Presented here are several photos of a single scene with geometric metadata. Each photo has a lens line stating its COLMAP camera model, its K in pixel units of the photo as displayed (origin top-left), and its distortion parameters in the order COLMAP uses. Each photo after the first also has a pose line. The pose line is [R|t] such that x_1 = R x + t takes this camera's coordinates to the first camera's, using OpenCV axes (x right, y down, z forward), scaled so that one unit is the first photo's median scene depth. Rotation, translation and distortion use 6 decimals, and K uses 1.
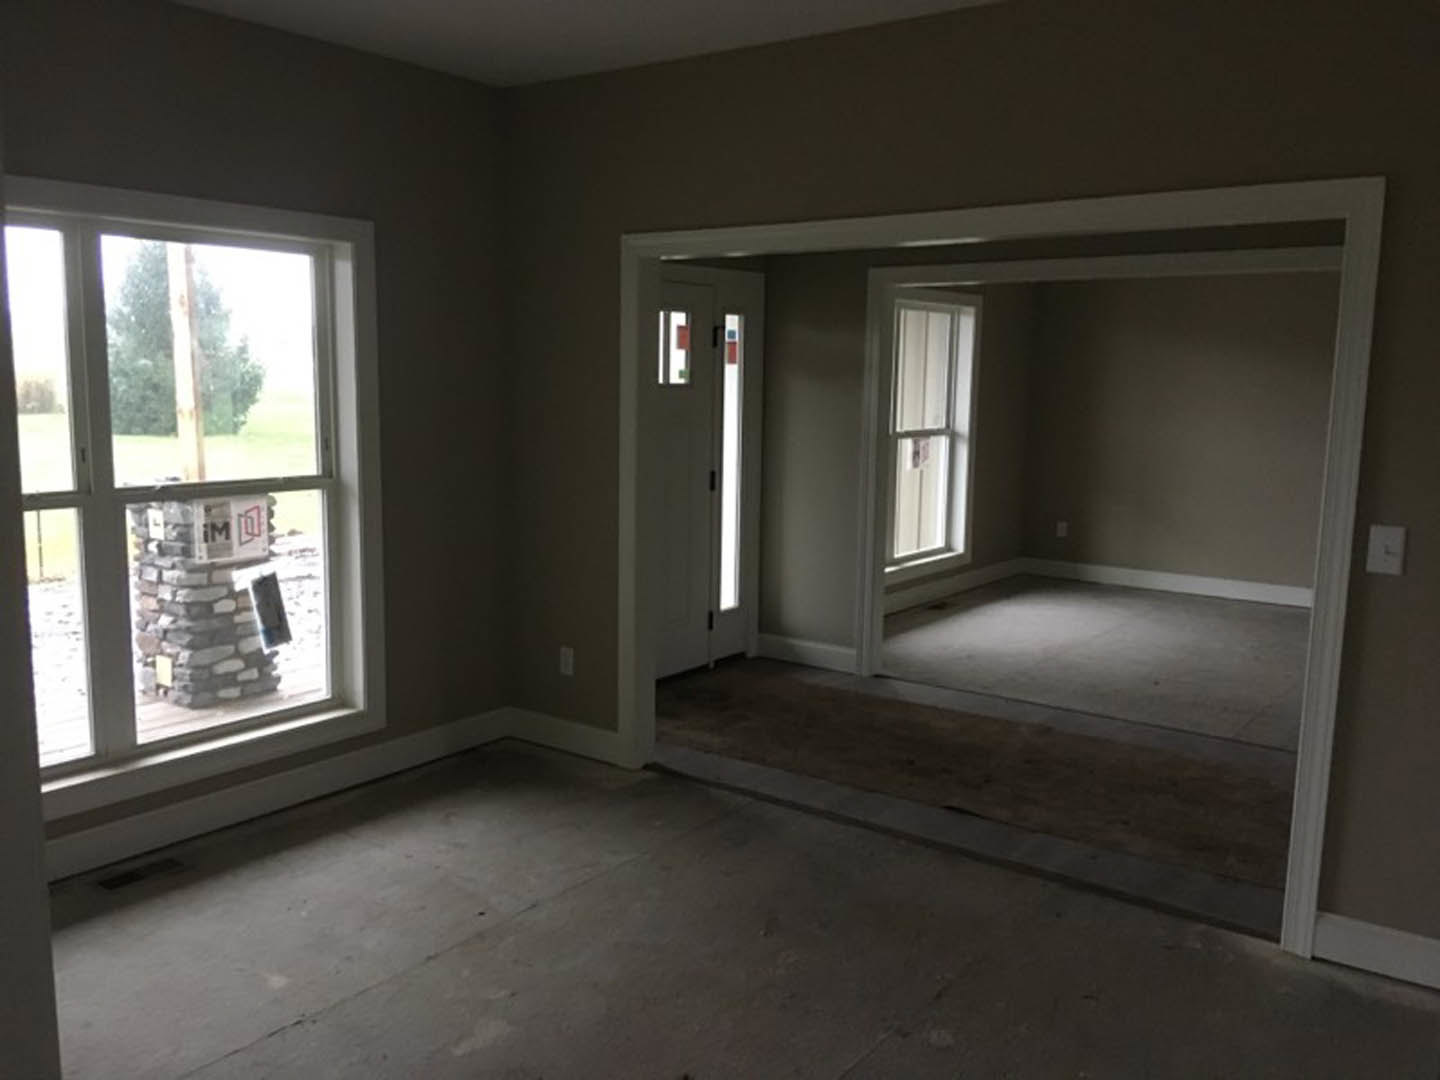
lens RADIAL K [[1209.2, 0, 720.8], [0, 1209.2, 533.9], [0, 0, 1]] dist [0.101267, -0.159630]
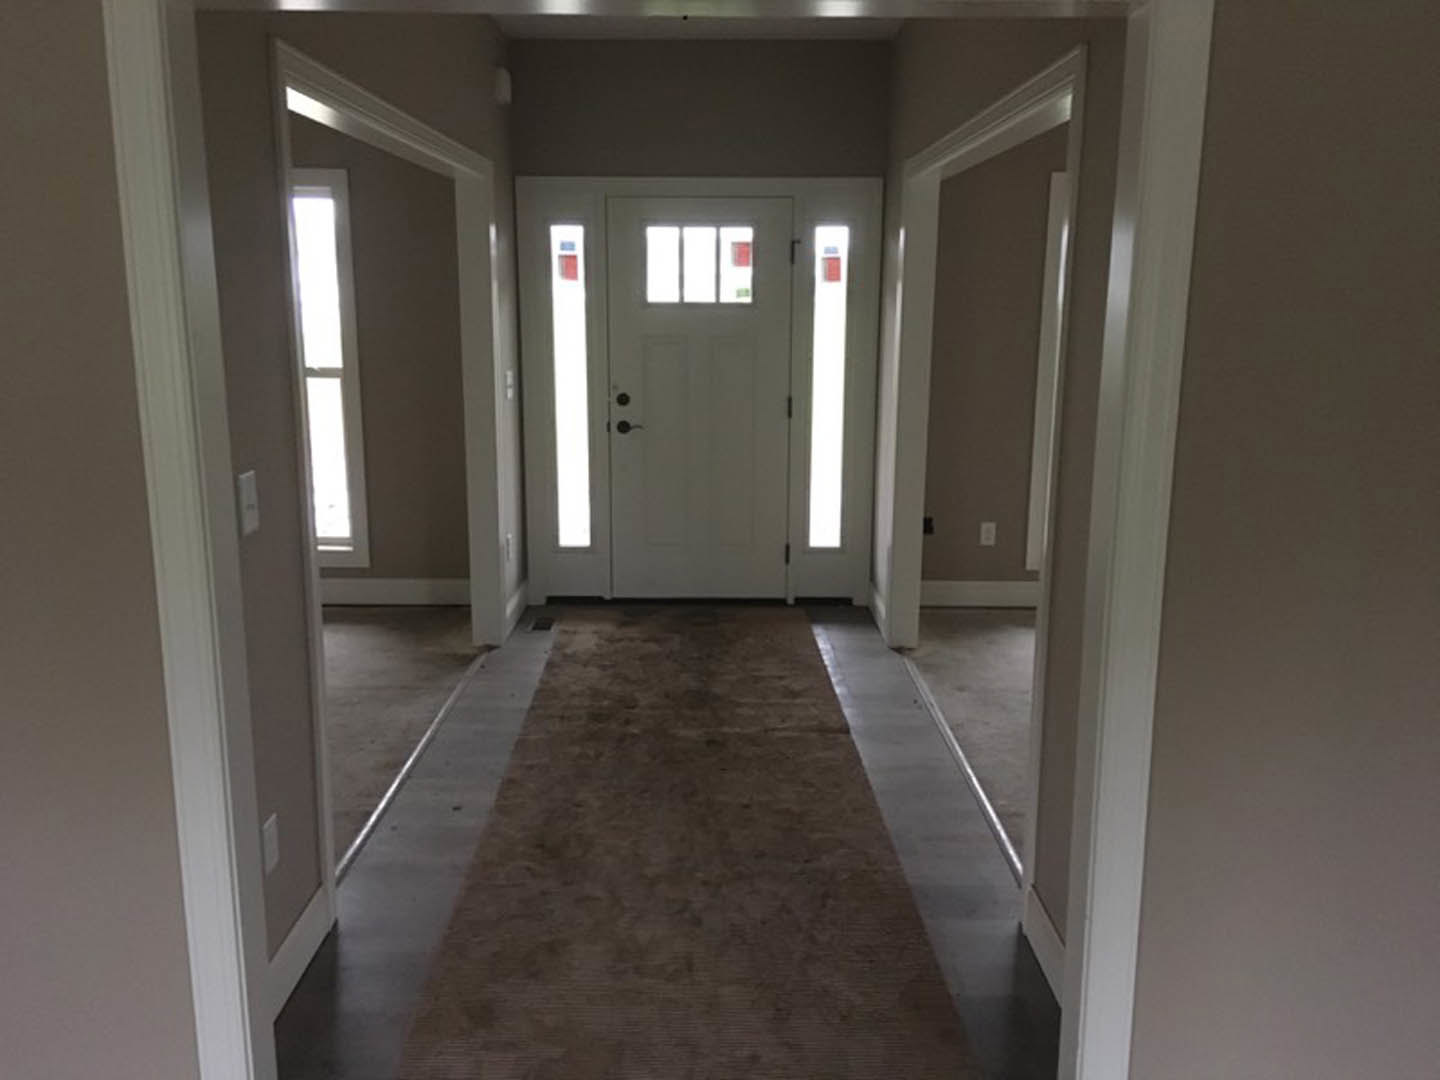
lens RADIAL K [[1209.2, 0, 720.8], [0, 1209.2, 533.9], [0, 0, 1]] dist [0.101267, -0.159630]
pose [[0.601305, 0.147444, -0.785298, 0.754351], [-0.108181, 0.988800, 0.102817, -0.039028], [0.791663, 0.023130, 0.610521, 0.399366]]
